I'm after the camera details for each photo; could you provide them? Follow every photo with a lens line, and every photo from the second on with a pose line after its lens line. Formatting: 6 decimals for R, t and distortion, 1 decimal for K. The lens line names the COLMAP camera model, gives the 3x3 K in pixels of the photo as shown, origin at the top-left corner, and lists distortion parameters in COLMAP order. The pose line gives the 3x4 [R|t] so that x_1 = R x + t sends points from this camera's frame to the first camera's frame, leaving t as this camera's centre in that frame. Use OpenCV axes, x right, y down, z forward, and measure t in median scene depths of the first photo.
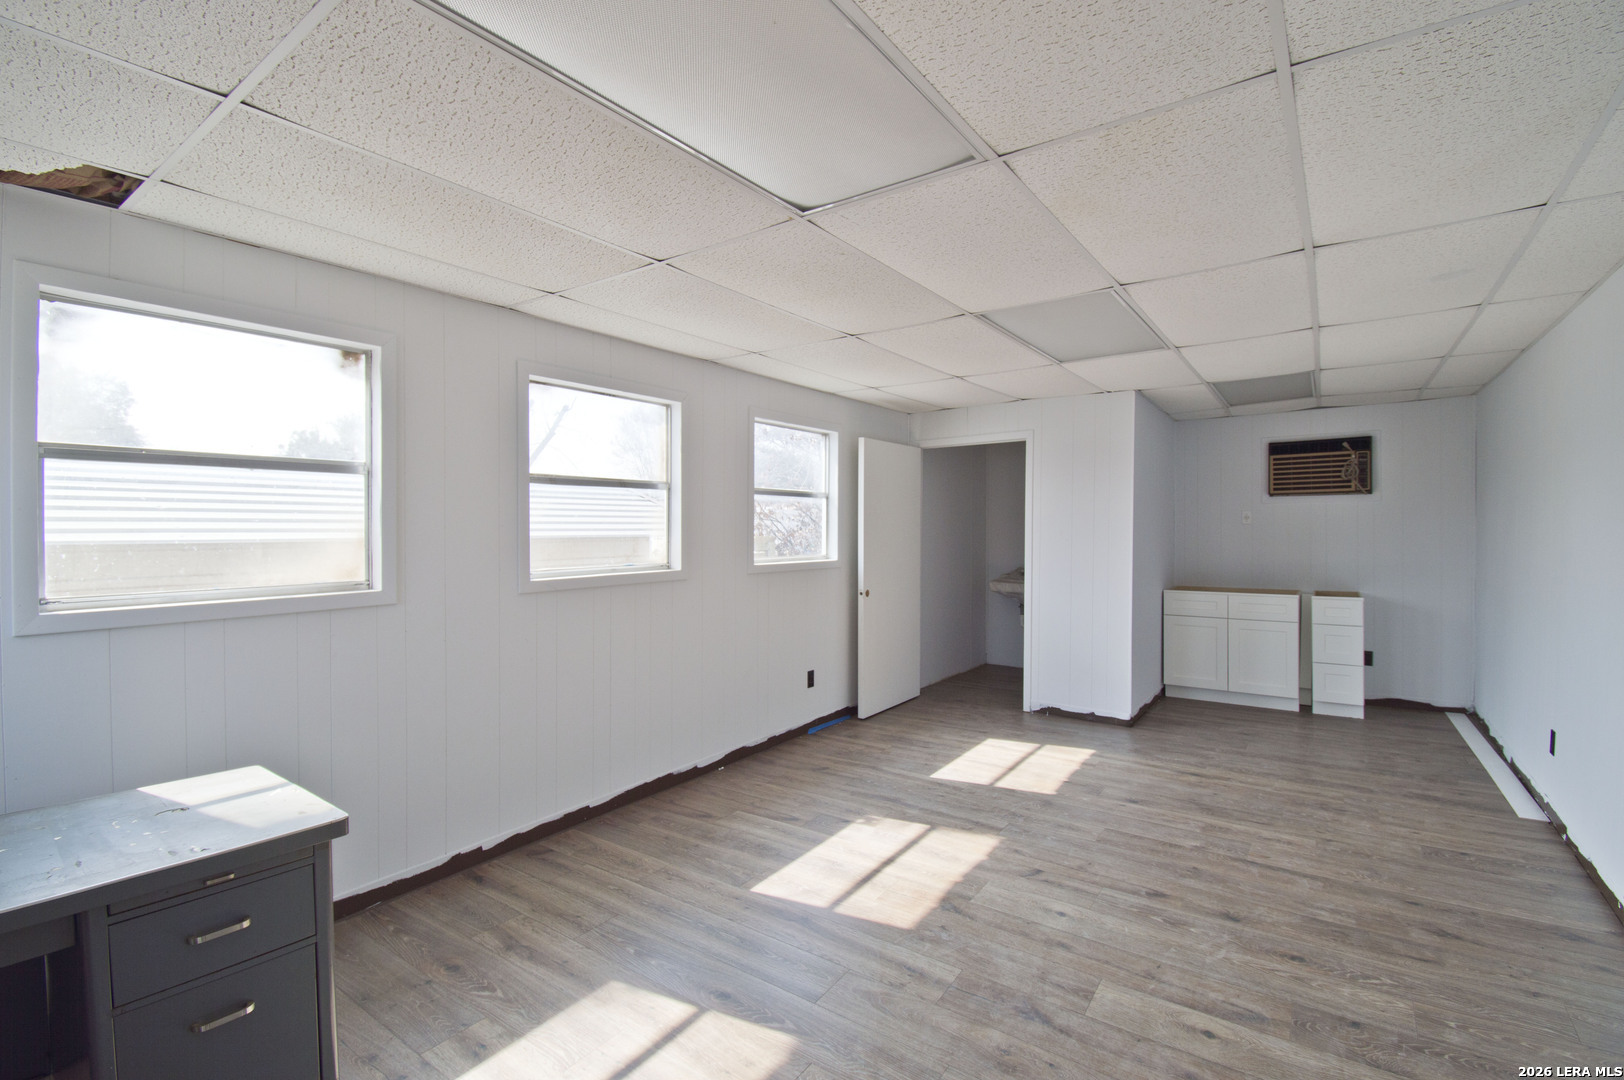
lens RADIAL K [[728.2, 0, 883.8], [0, 728.2, 522.5], [0, 0, 1]] dist [0.008934, -0.015718]
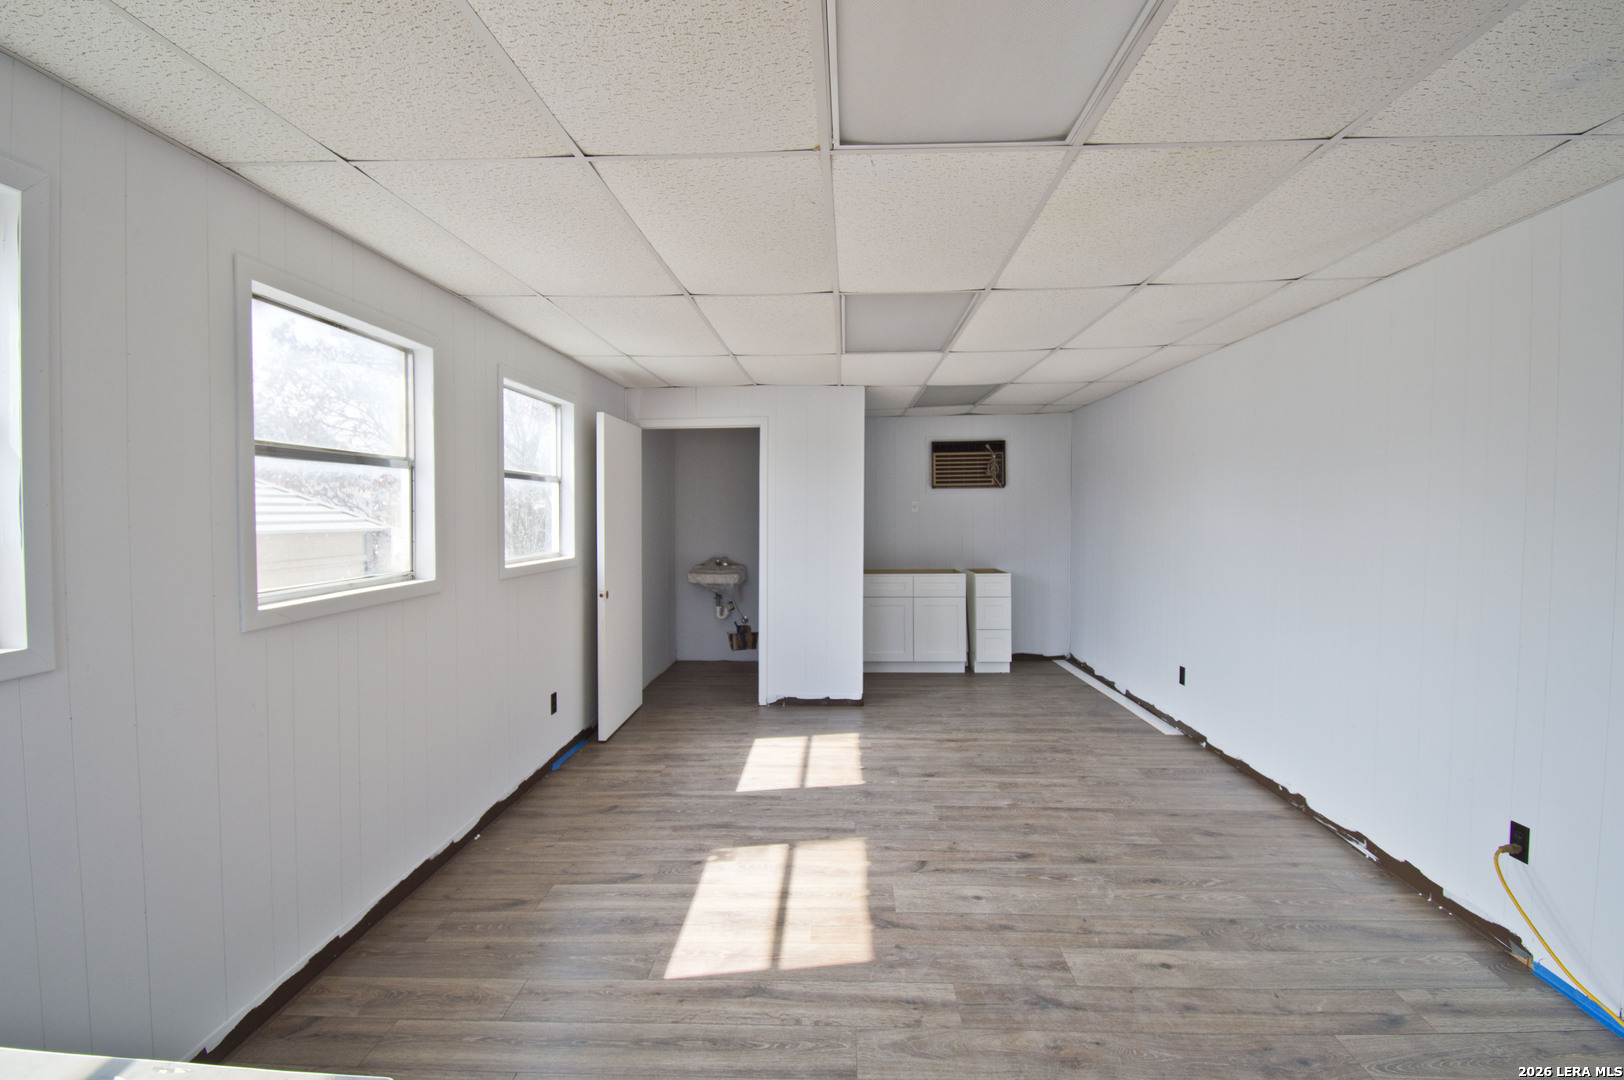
lens RADIAL K [[728.2, 0, 826.0], [0, 728.2, 525.4], [0, 0, 1]] dist [0.008934, -0.015718]
pose [[0.849147, -0.009837, 0.528065, -0.335602], [-0.004404, 0.999660, 0.025703, -0.009931], [-0.528138, -0.024151, 0.848815, 0.178768]]
